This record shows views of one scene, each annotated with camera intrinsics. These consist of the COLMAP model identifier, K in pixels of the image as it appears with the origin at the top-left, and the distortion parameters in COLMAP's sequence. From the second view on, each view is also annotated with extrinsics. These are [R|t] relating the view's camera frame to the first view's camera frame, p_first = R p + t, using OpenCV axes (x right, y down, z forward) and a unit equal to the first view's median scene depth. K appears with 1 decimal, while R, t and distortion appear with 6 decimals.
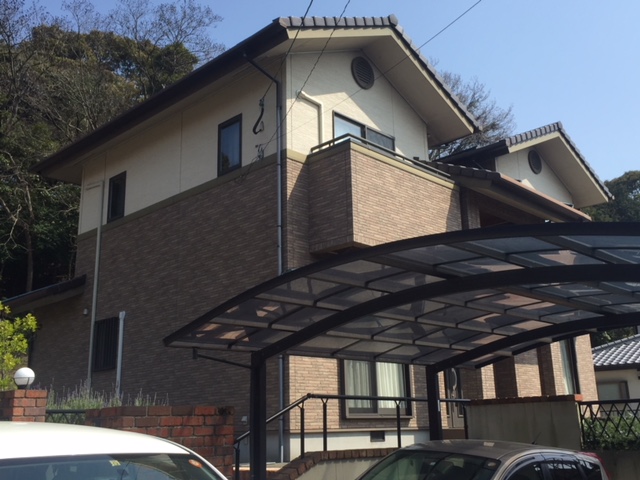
lens RADIAL K [[714.4, 0, 320.0], [0, 714.4, 240.0], [0, 0, 1]] dist [0.066895, -0.008803]
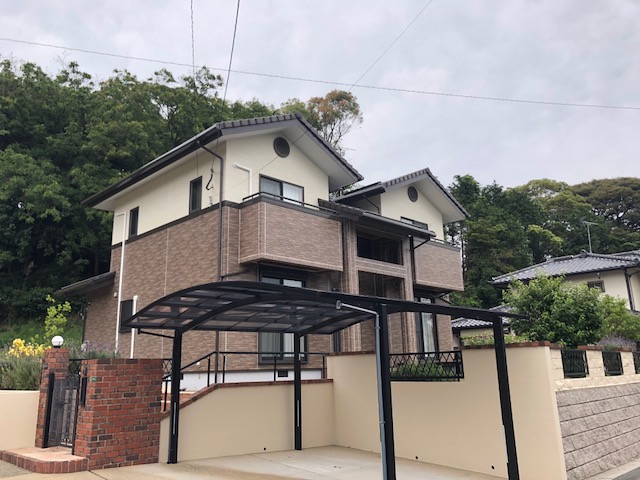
lens RADIAL K [[529.5, 0, 320.5], [0, 529.5, 236.4], [0, 0, 1]] dist [0.009040, -0.000076]
pose [[0.999987, -0.003133, -0.004071, 0.166573], [0.003202, 0.999851, 0.016981, -0.060040], [0.004017, -0.016994, 0.999848, -0.203761]]
